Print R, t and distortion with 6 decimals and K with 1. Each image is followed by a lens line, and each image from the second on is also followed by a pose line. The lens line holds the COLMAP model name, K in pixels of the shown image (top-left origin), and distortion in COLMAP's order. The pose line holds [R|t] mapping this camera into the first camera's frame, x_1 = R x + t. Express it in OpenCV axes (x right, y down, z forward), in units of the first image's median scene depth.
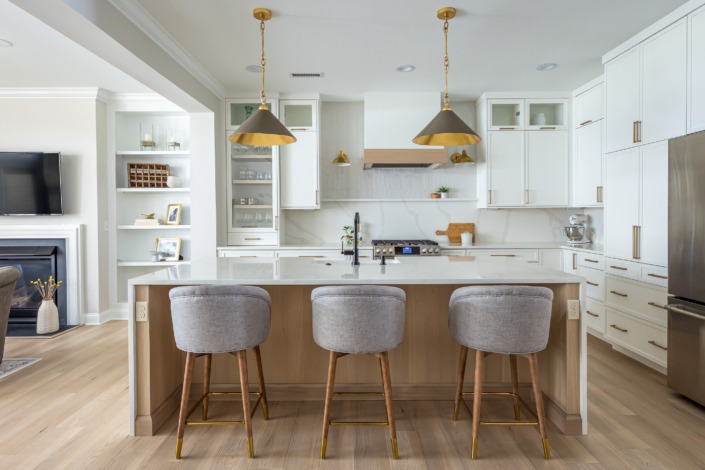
lens RADIAL K [[403.2, 0, 357.5], [0, 403.2, 221.3], [0, 0, 1]] dist [0.009681, -0.000472]
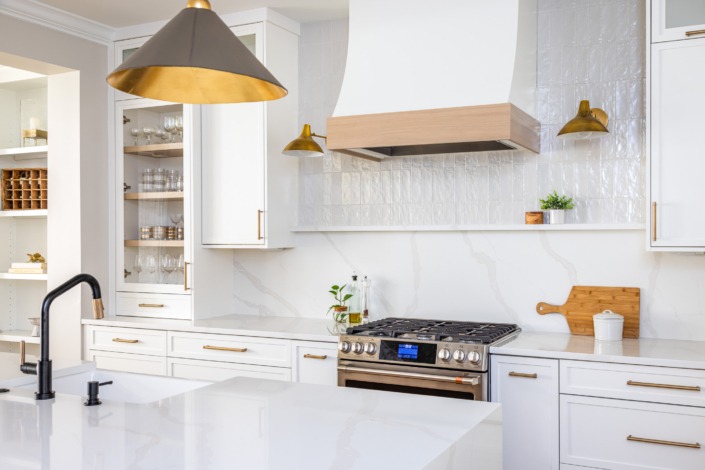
lens RADIAL K [[721.3, 0, 357.8], [0, 721.3, 240.4], [0, 0, 1]] dist [0.015567, 0.000000]
pose [[0.887510, 0.006130, -0.460748, 0.391691], [-0.010307, 0.999925, -0.006549, -0.035480], [0.460673, 0.010561, 0.887507, 0.283495]]
